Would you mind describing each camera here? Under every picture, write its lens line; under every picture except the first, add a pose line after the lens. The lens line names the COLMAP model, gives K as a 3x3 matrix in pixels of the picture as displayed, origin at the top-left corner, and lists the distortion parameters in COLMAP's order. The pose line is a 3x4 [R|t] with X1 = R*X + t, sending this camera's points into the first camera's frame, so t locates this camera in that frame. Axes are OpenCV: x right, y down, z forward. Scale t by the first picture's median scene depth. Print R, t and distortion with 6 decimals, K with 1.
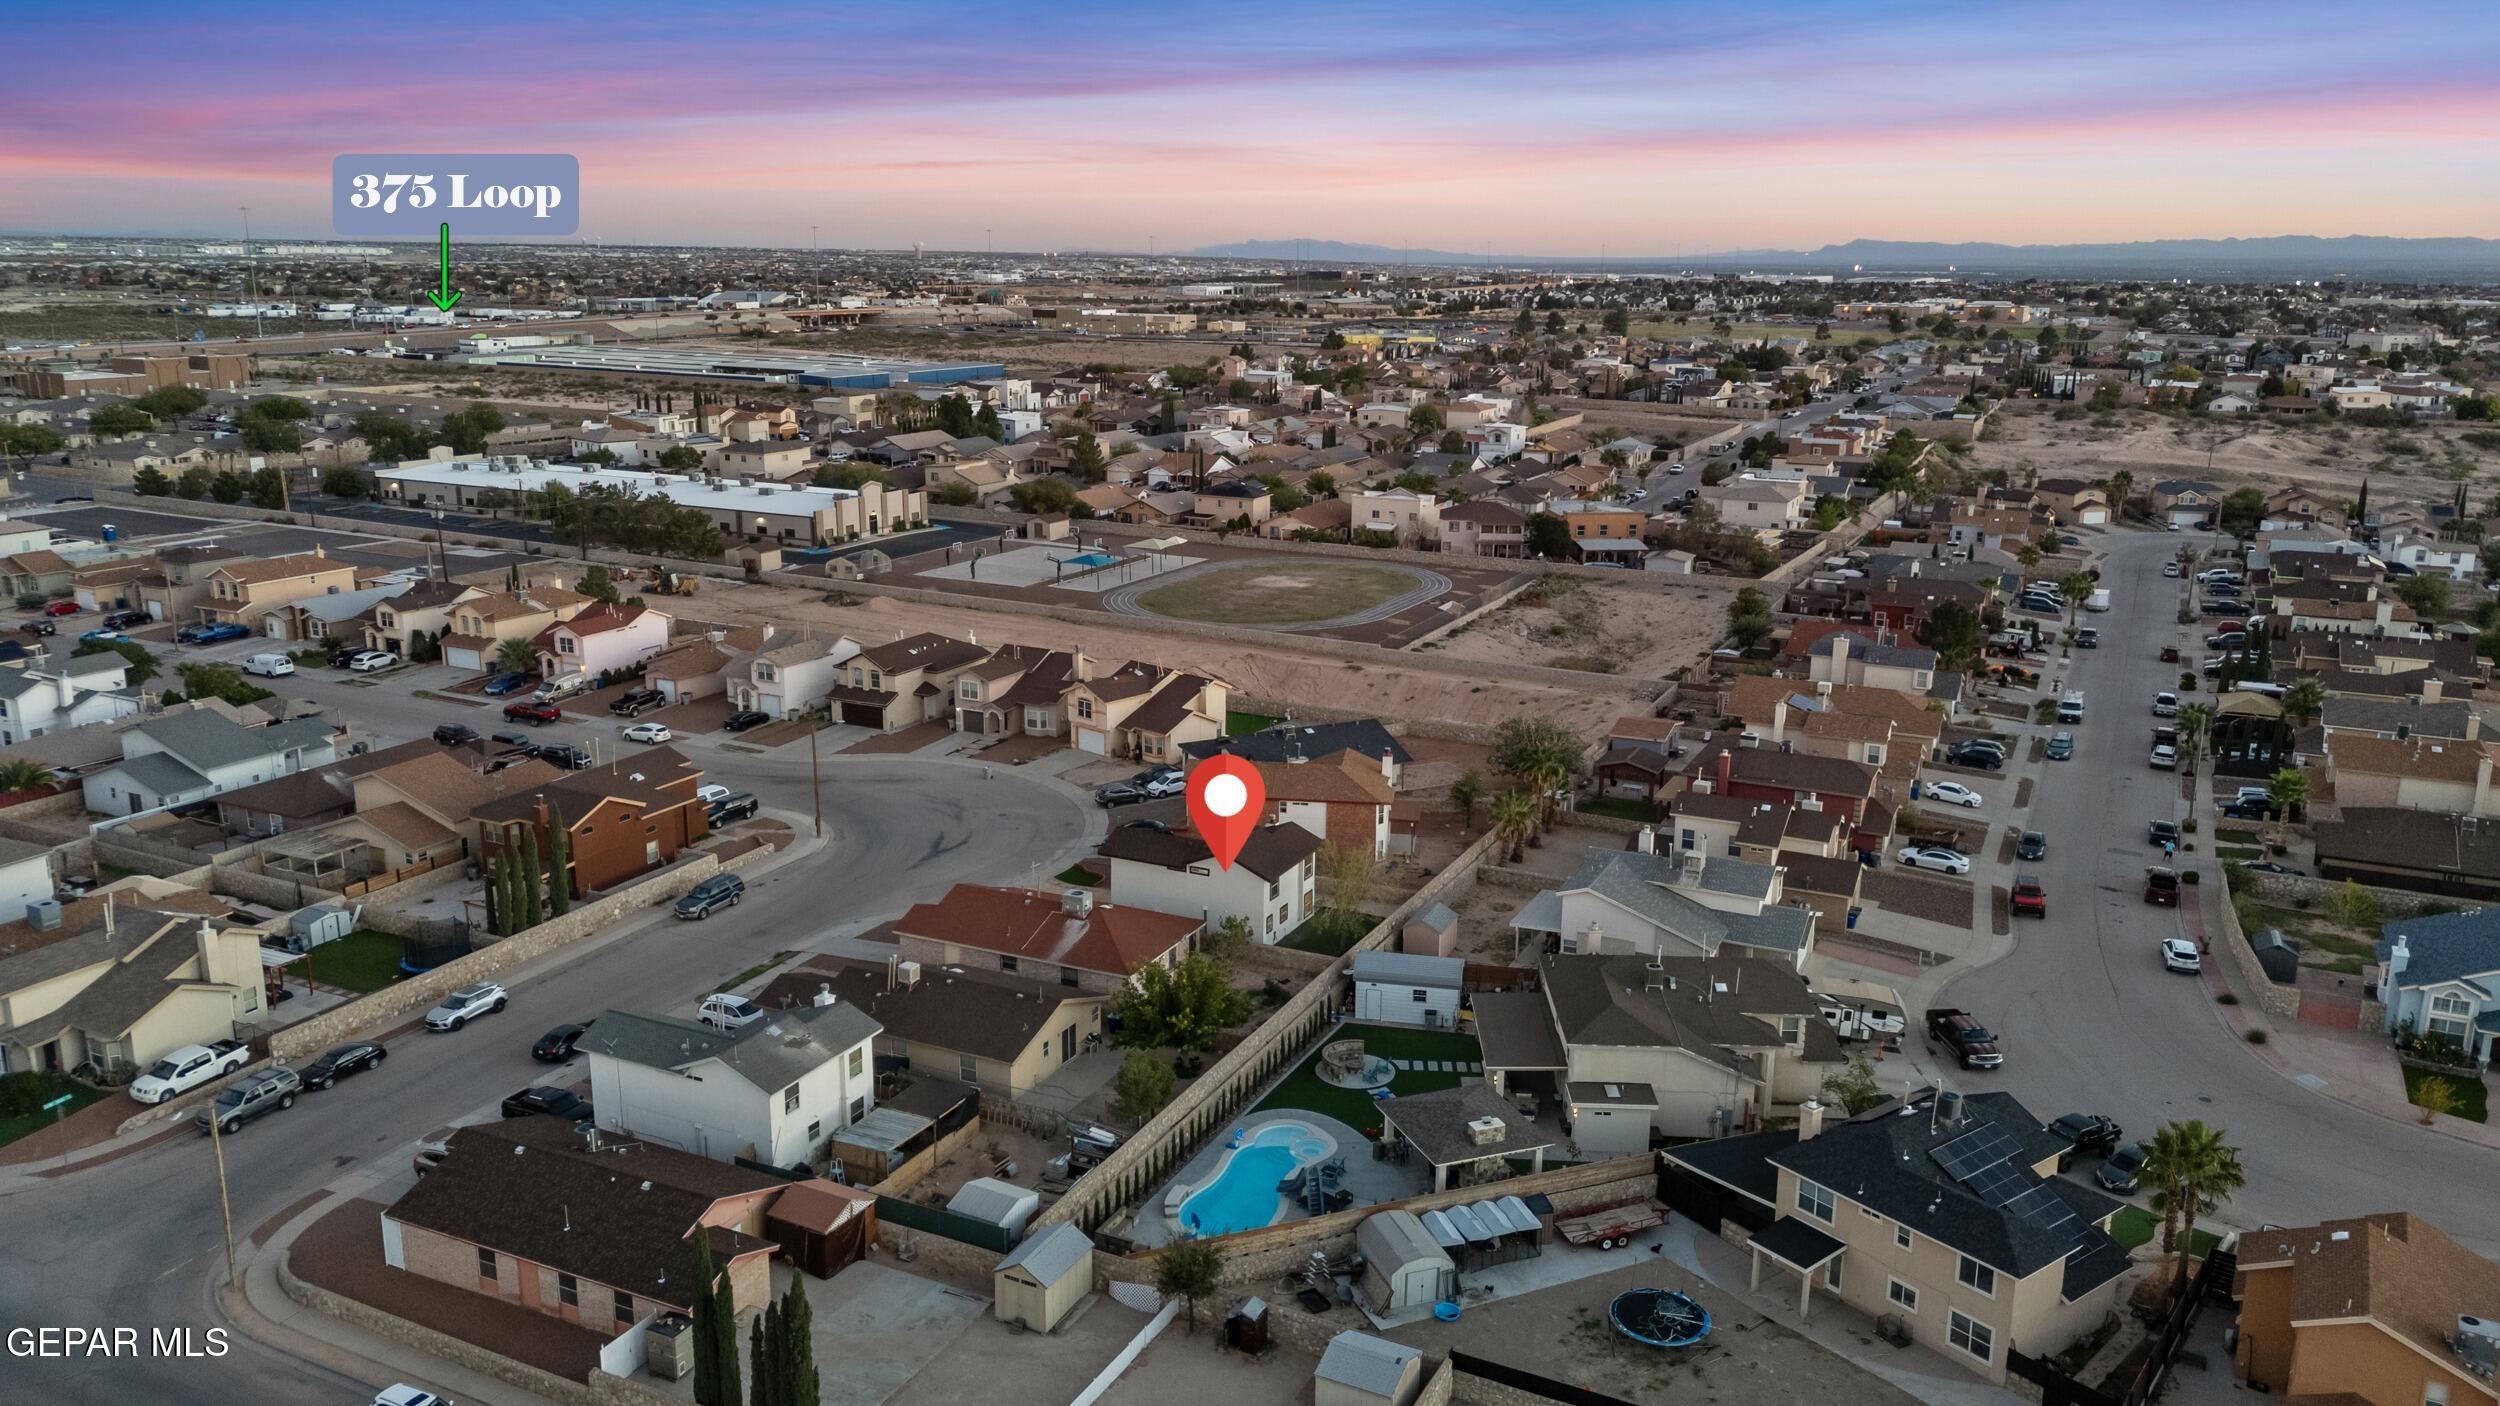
lens RADIAL K [[1825.0, 0, 1250.0], [0, 1825.0, 703.0], [0, 0, 1]] dist [0.120739, -0.203785]
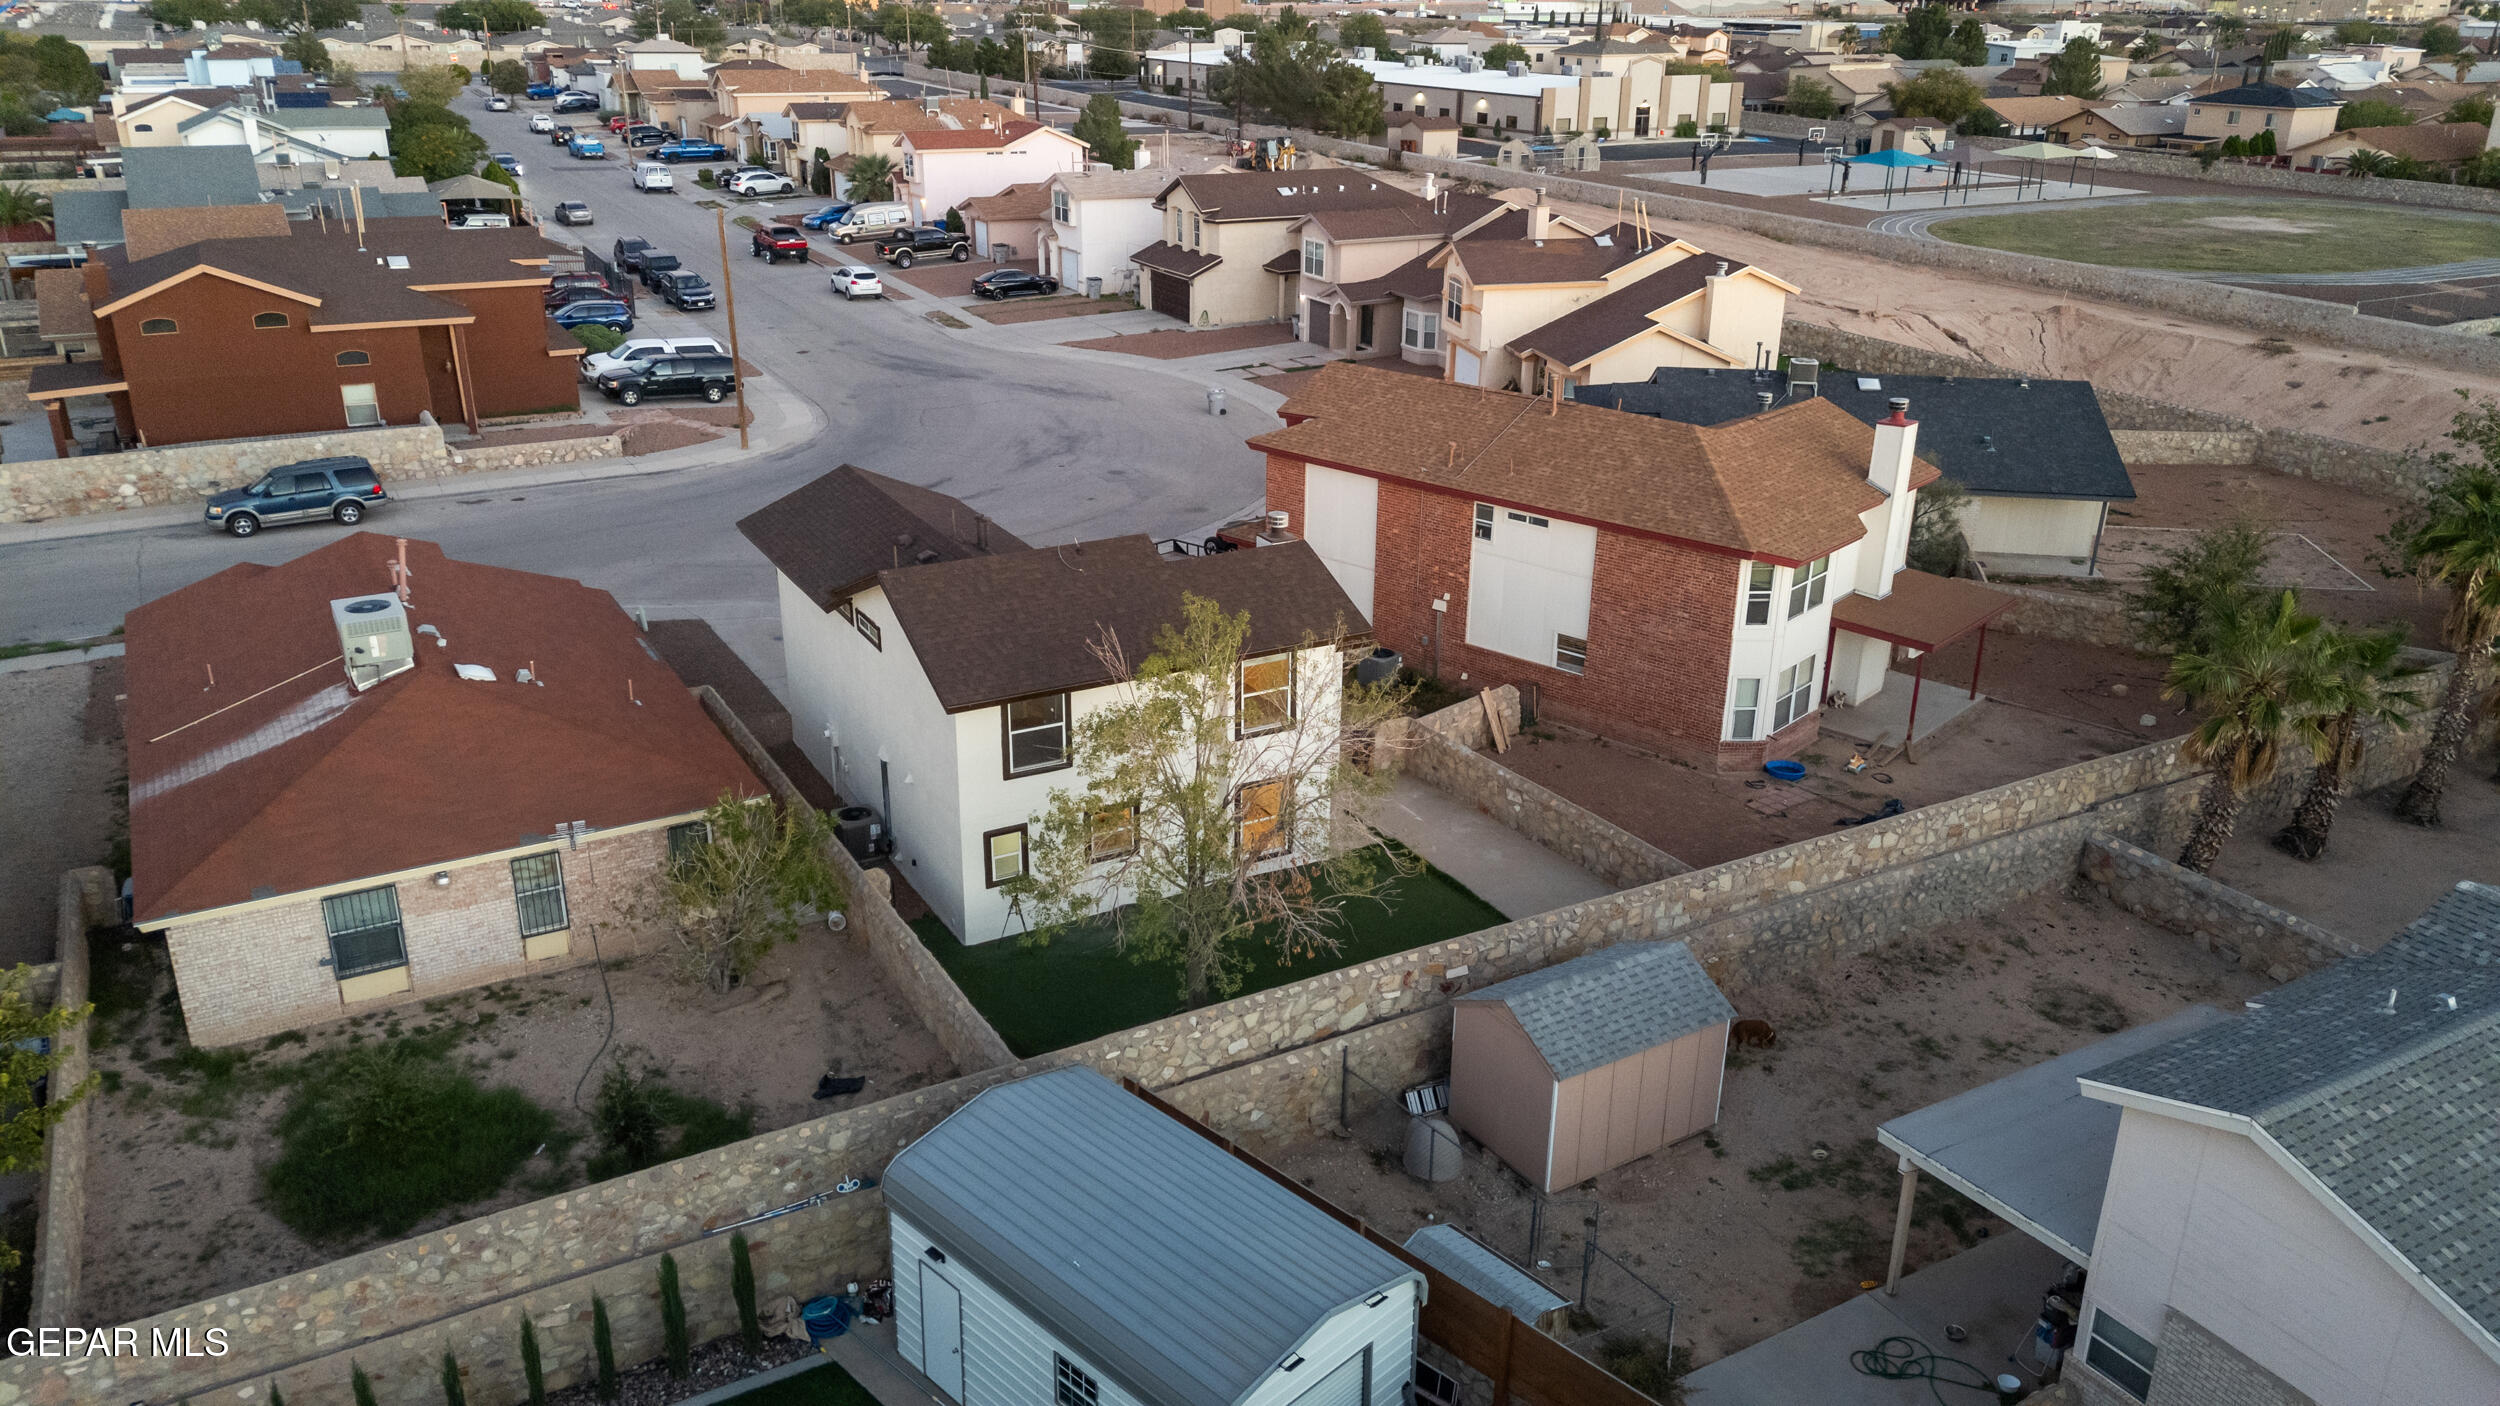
lens RADIAL K [[1844.2, 0, 1250.0], [0, 1844.2, 703.0], [0, 0, 1]] dist [0.057401, -0.002822]
pose [[0.829064, 0.210996, -0.517816, 0.125382], [-0.143138, 0.975300, 0.168233, 0.029364], [0.540522, -0.065357, 0.838788, 0.526605]]
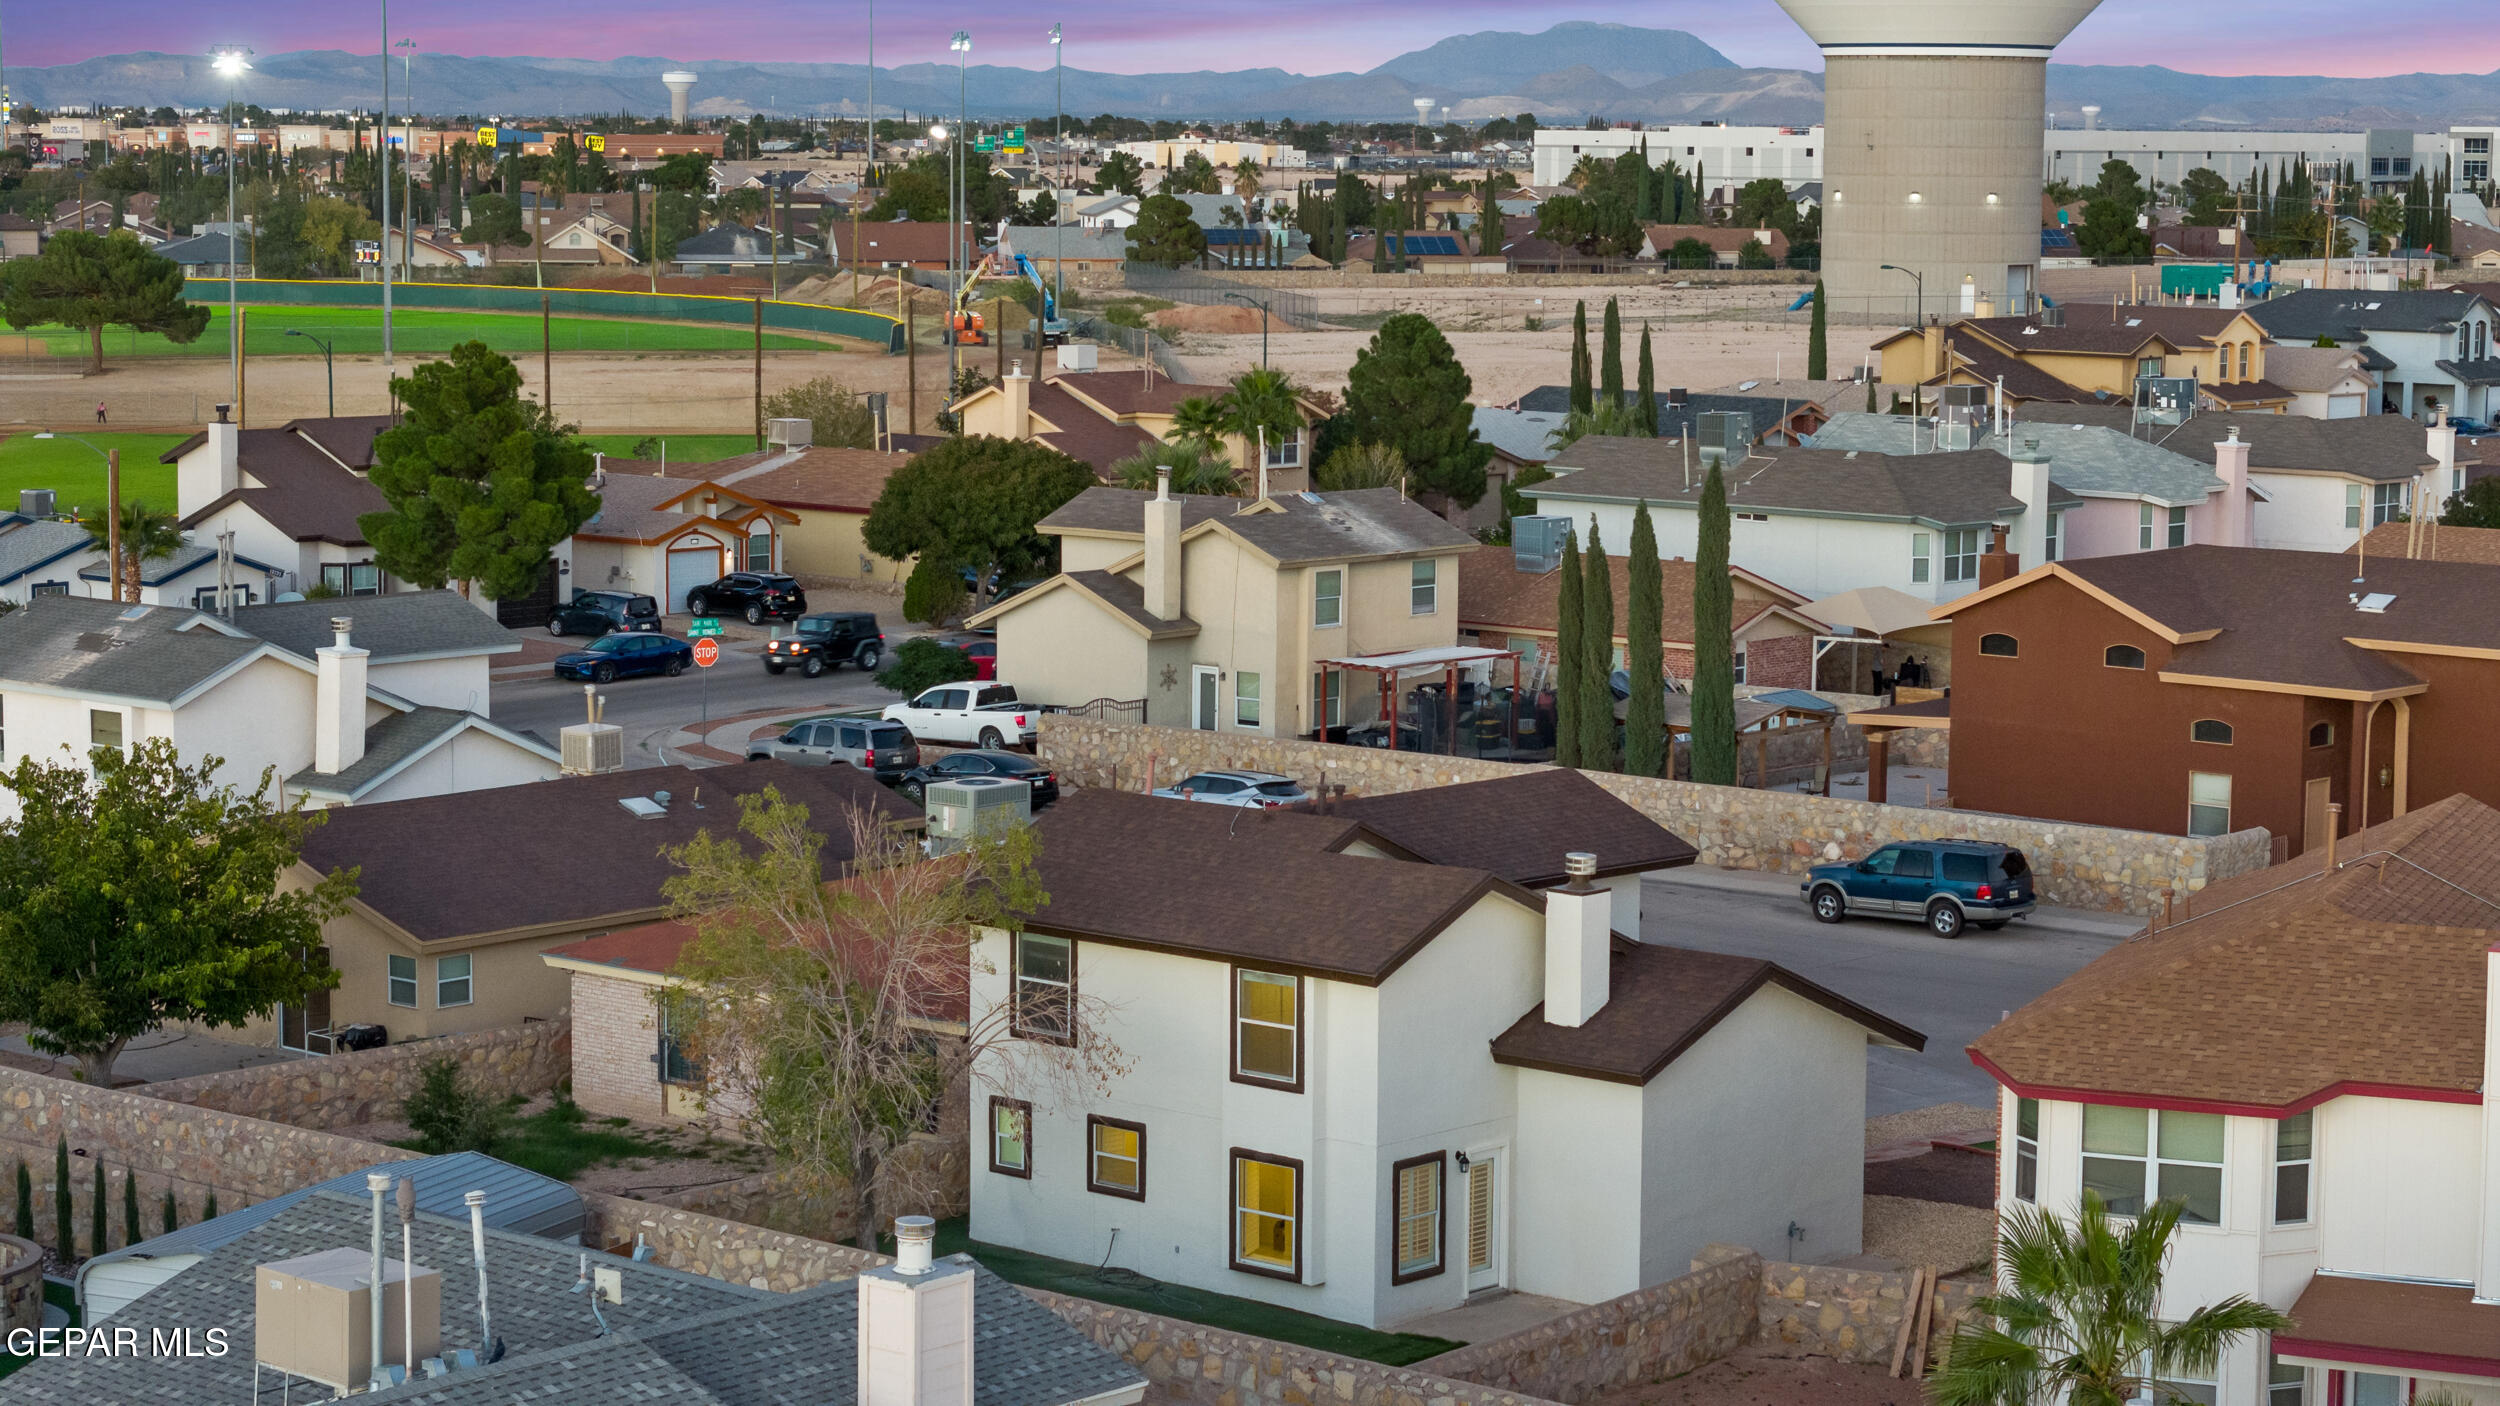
lens RADIAL K [[4977.8, 0, 1250.0], [0, 4977.8, 703.0], [0, 0, 1]] dist [0.038591, 0.164492]
pose [[-0.236341, 0.109058, -0.965531, 0.410138], [-0.246722, 0.954380, 0.168191, -0.030639], [0.939825, 0.277968, -0.198652, 0.771452]]
